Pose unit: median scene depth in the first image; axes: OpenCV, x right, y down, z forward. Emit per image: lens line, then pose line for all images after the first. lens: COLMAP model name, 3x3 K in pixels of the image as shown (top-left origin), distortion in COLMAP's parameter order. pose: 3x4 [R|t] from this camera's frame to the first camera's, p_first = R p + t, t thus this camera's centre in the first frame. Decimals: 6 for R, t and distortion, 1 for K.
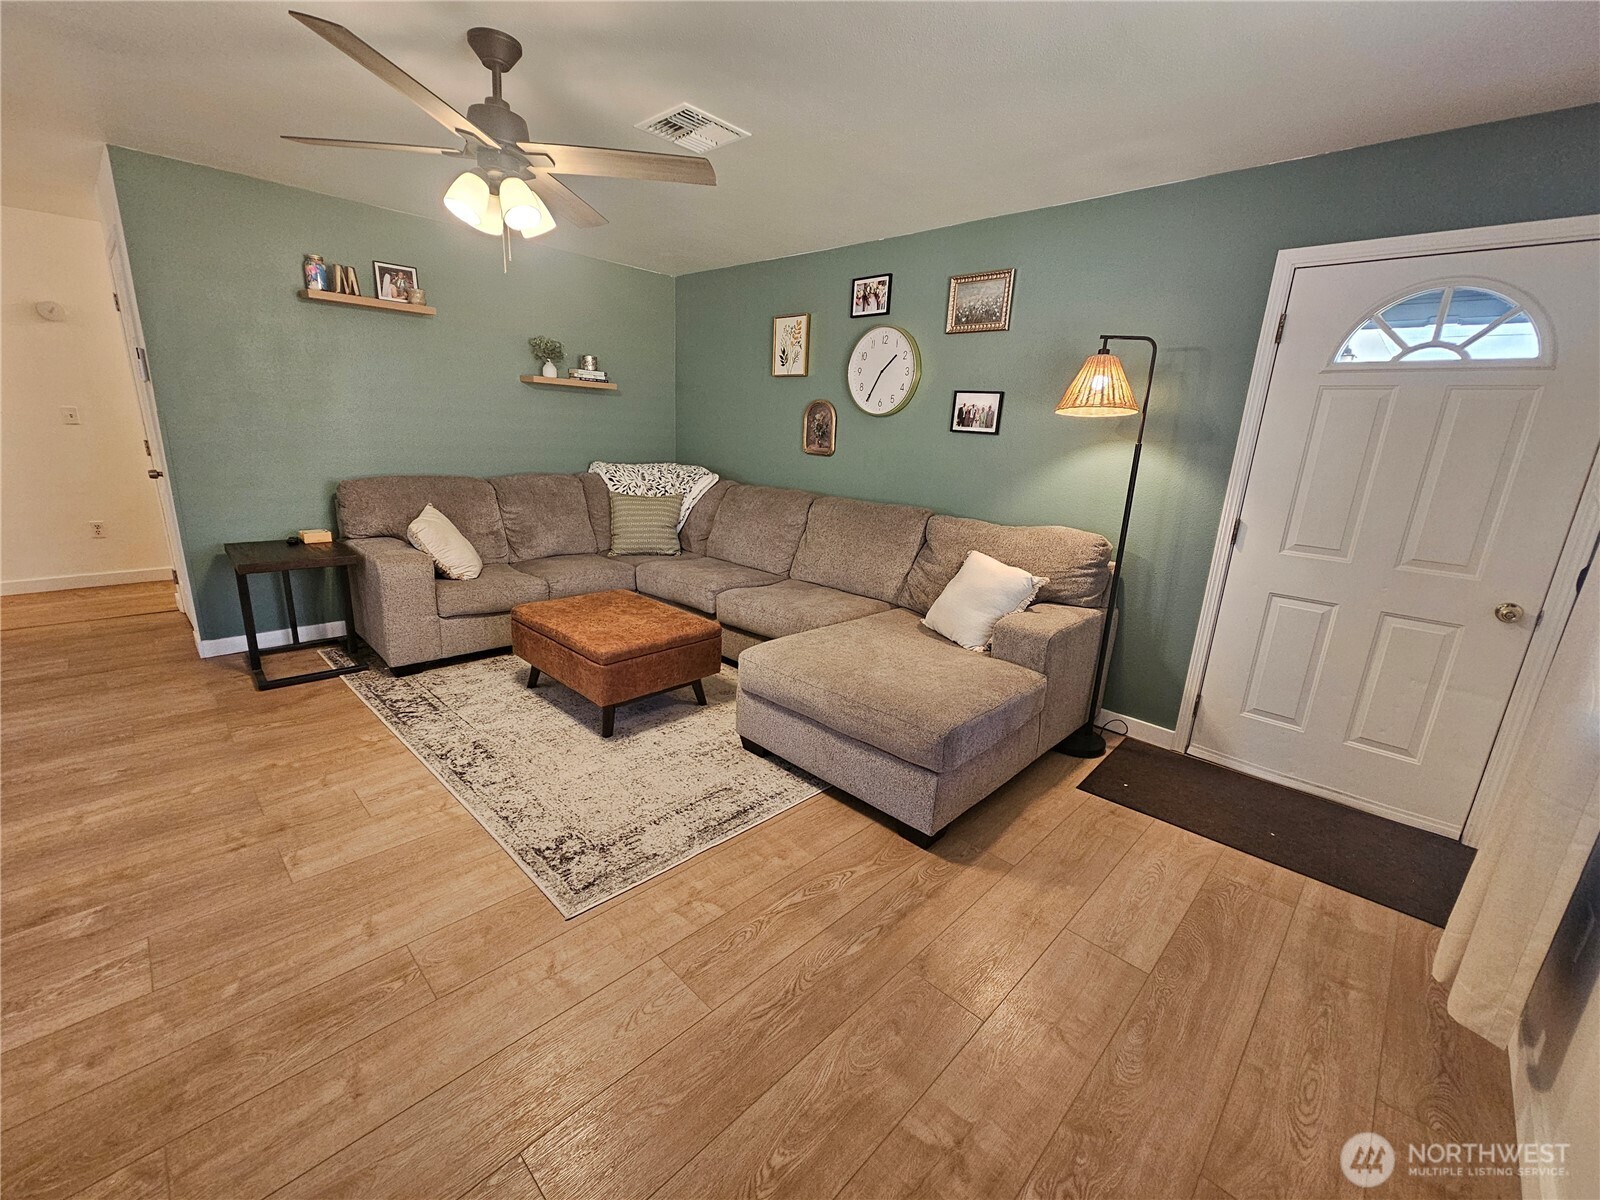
lens RADIAL K [[655.5, 0, 808.9], [0, 655.5, 605.3], [0, 0, 1]] dist [0.001088, -0.000474]
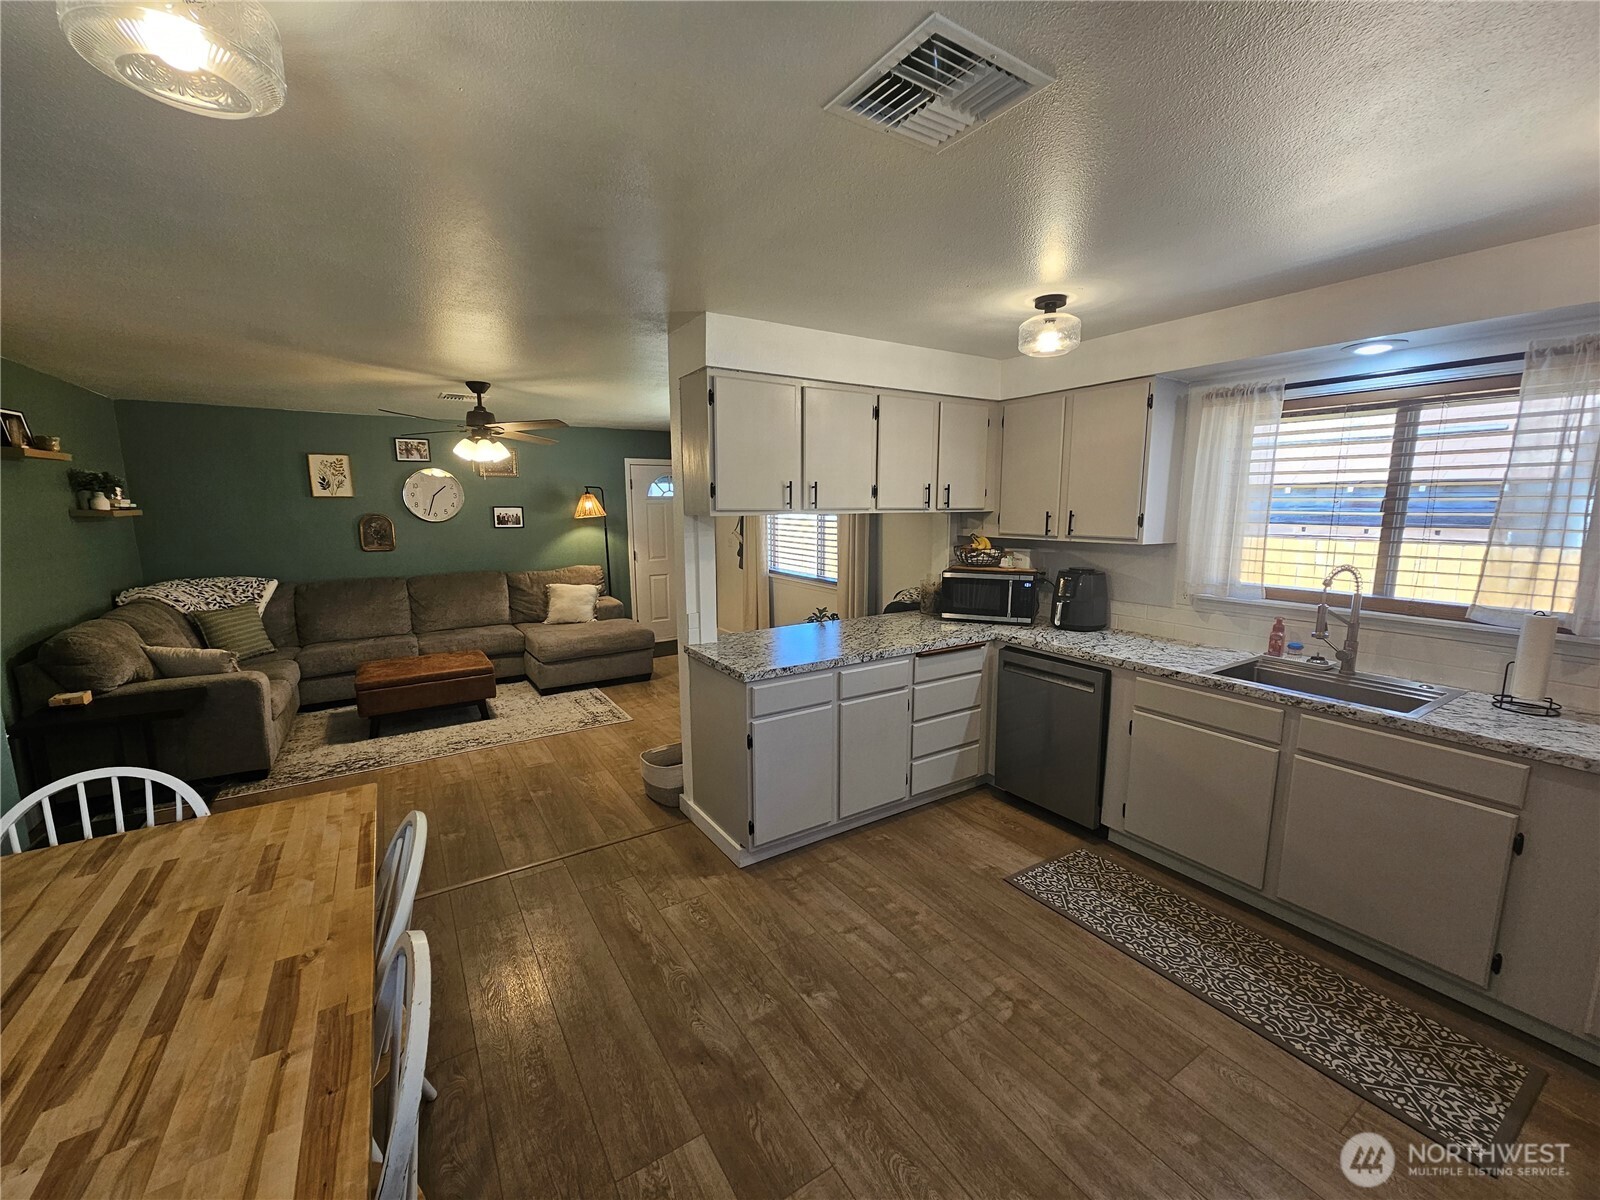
lens RADIAL K [[655.5, 0, 802.2], [0, 655.5, 604.0], [0, 0, 1]] dist [0.001088, -0.000474]
pose [[0.233540, -0.203258, 0.950866, -1.467798], [0.267873, 0.953515, 0.138033, -0.092011], [-0.934721, 0.222475, 0.277131, -0.282081]]
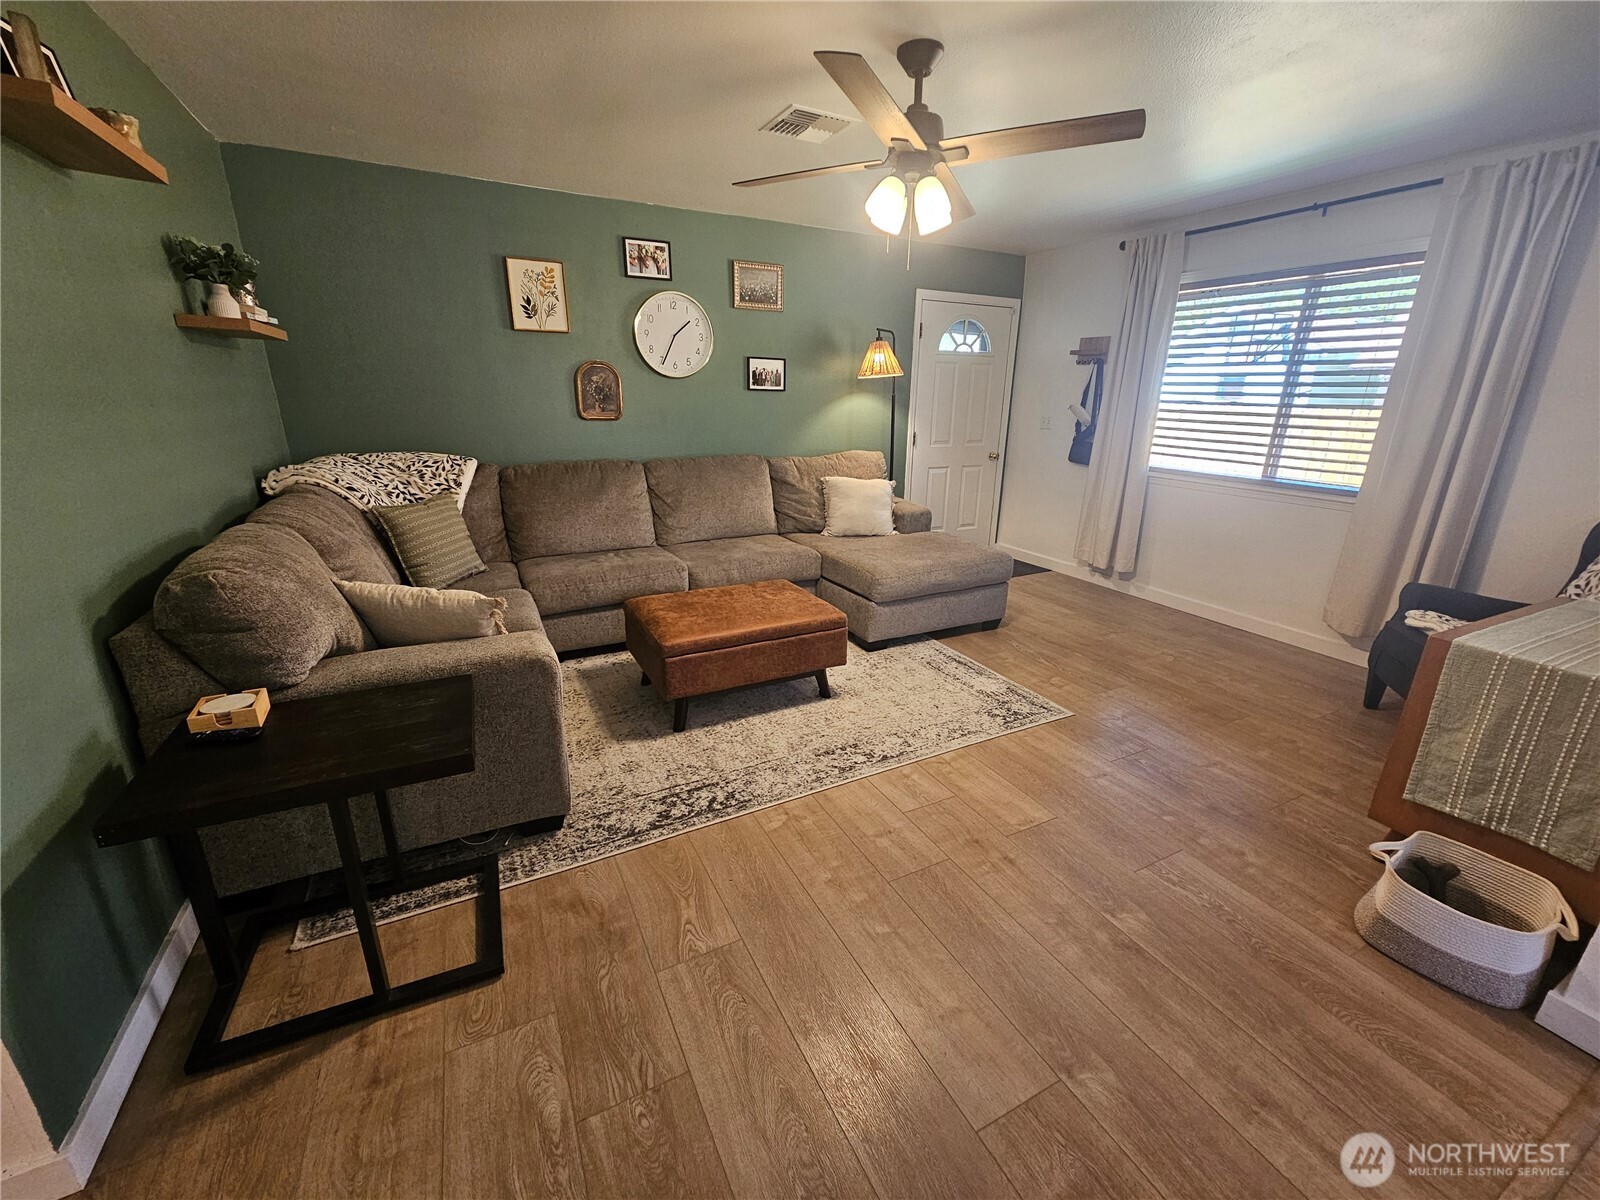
lens RADIAL K [[655.5, 0, 801.8], [0, 655.5, 604.9], [0, 0, 1]] dist [0.001088, -0.000474]
pose [[0.325052, -0.339058, 0.882826, -1.055845], [0.247255, 0.931518, 0.266720, -0.207015], [-0.912801, 0.131585, 0.386625, 0.519113]]
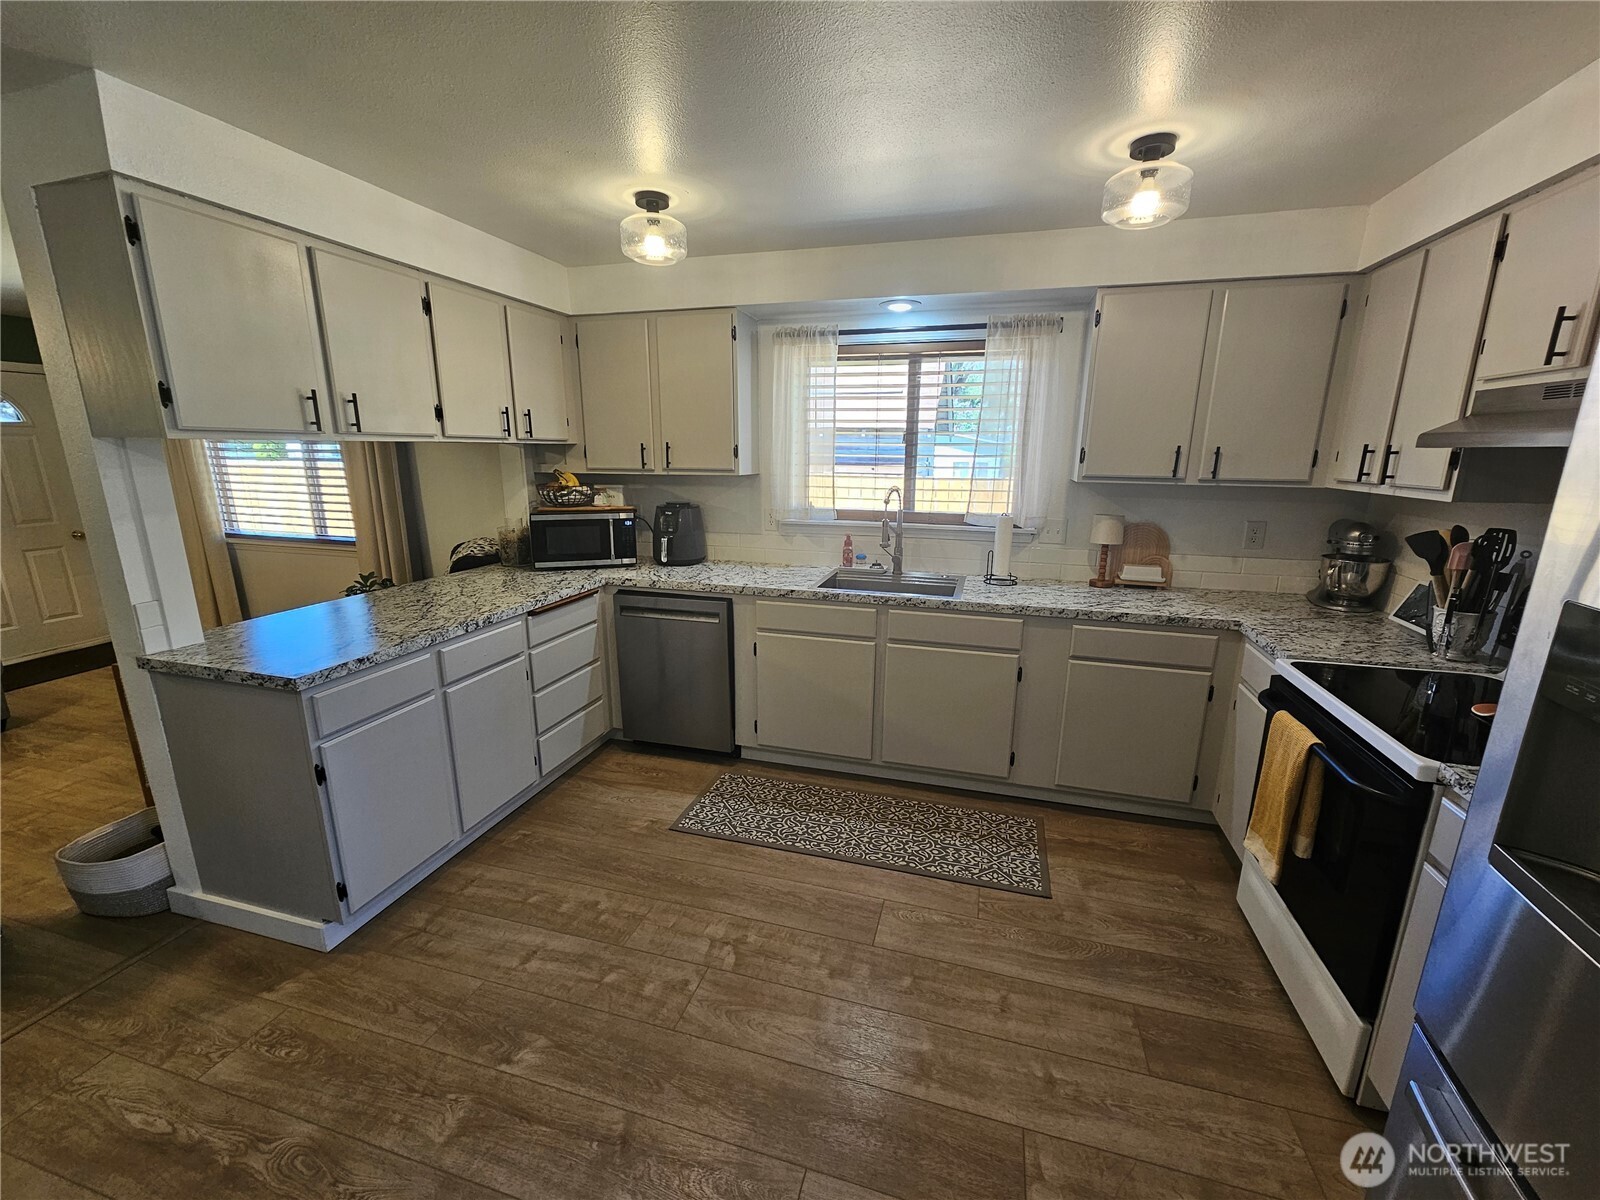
lens RADIAL K [[655.5, 0, 807.0], [0, 655.5, 605.0], [0, 0, 1]] dist [0.001088, -0.000474]
pose [[-0.466869, -0.259819, 0.845297, -1.369776], [0.199116, 0.900435, 0.386742, -0.096705], [-0.861618, 0.348870, -0.368651, -0.157521]]
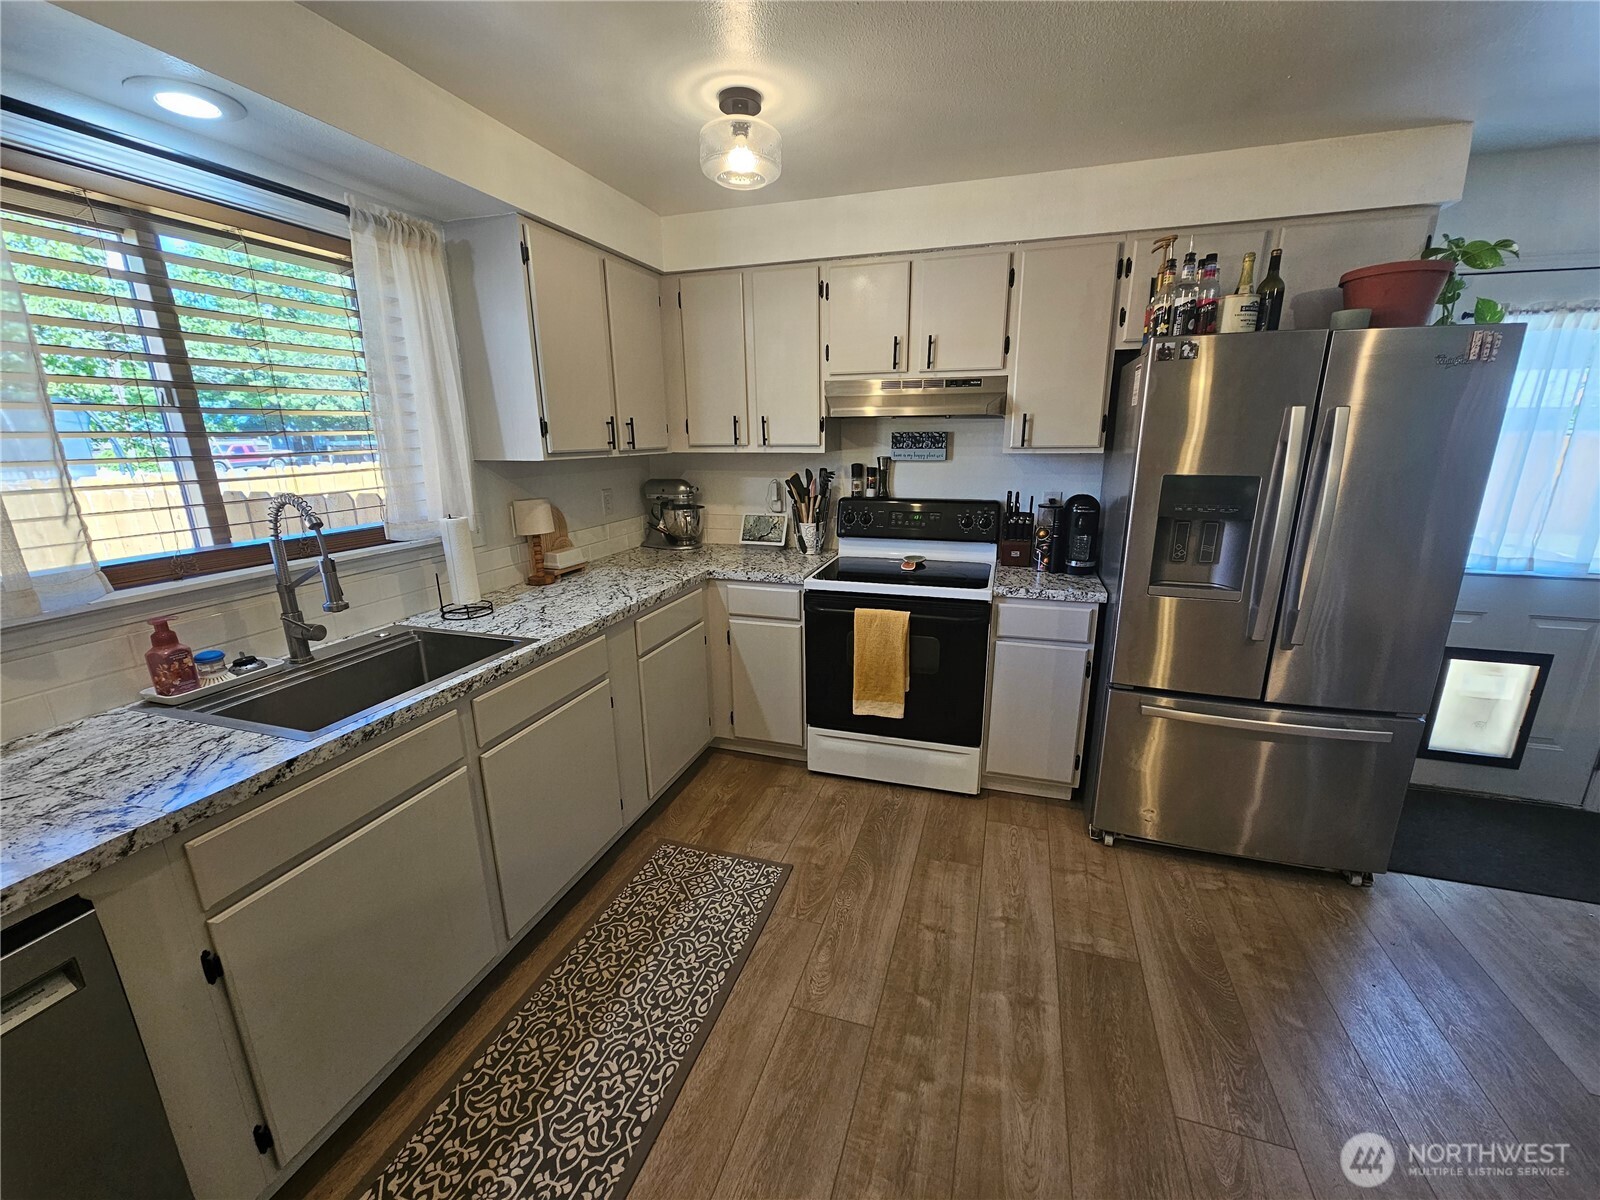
lens RADIAL K [[655.5, 0, 802.7], [0, 655.5, 603.1], [0, 0, 1]] dist [0.001088, -0.000474]
pose [[-0.895078, 0.068883, -0.440557, -0.712968], [-0.153813, 0.879662, 0.450040, -0.062095], [0.418542, 0.470584, -0.776771, -0.111496]]
